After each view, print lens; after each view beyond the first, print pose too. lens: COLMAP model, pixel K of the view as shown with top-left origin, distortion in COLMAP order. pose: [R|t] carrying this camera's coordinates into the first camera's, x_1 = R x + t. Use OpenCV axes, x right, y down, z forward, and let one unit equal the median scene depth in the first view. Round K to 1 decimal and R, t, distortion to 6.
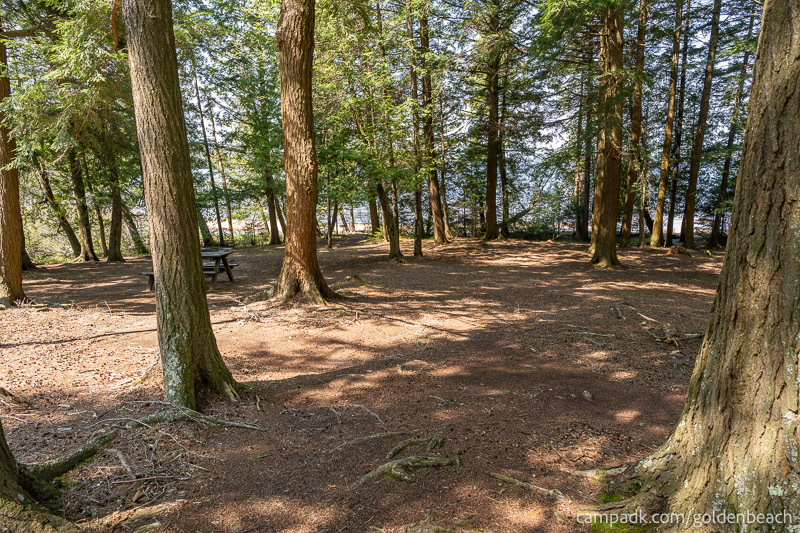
lens RADIAL K [[529.0, 0, 401.9], [0, 529.0, 274.0], [0, 0, 1]] dist [-0.000322, 0.005058]
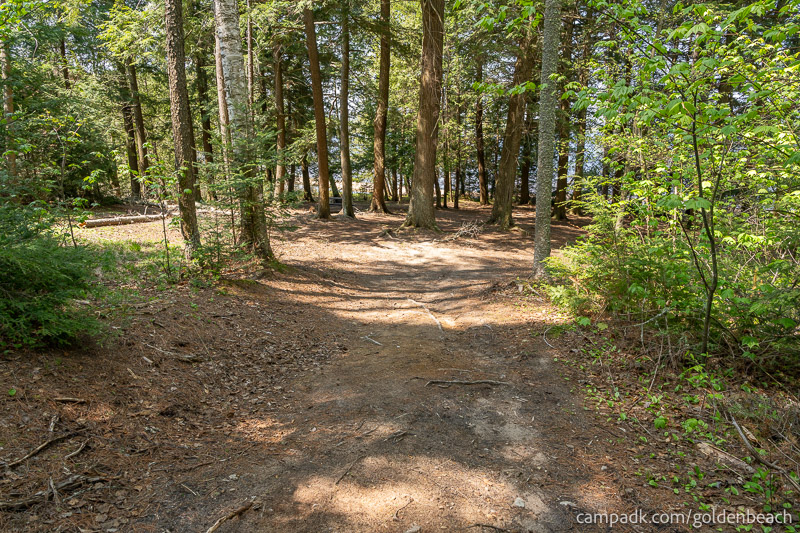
lens RADIAL K [[529.0, 0, 400.2], [0, 529.0, 263.2], [0, 0, 1]] dist [-0.000322, 0.005058]
pose [[0.976047, 0.076399, -0.203704, 0.133285], [-0.067751, 0.996493, 0.049106, 0.043307], [0.206742, -0.034129, 0.977800, -0.444440]]
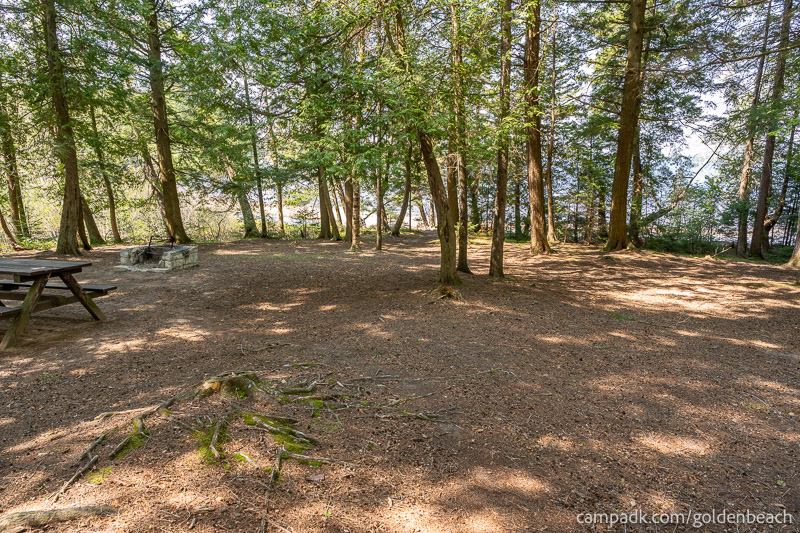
lens RADIAL K [[529.0, 0, 395.7], [0, 529.0, 262.9], [0, 0, 1]] dist [-0.000322, 0.005058]
pose [[0.978052, 0.063651, -0.198403, 0.024333], [-0.065105, 0.997878, -0.000806, -0.027110], [0.197931, 0.013706, 0.980120, 0.252173]]
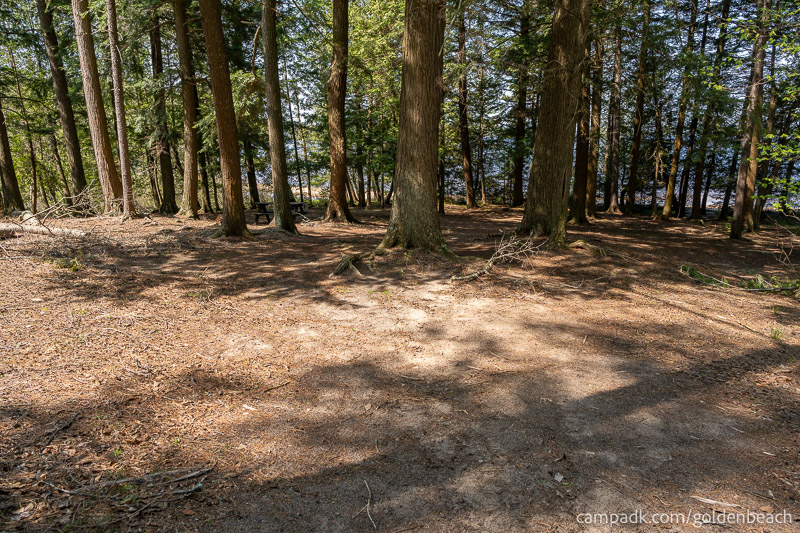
lens RADIAL K [[529.0, 0, 404.6], [0, 529.0, 267.8], [0, 0, 1]] dist [-0.000322, 0.005058]
pose [[0.989551, 0.042227, -0.137858, 0.079198], [-0.036880, 0.998474, 0.041111, 0.031741], [0.139384, -0.035597, 0.989598, -0.211947]]
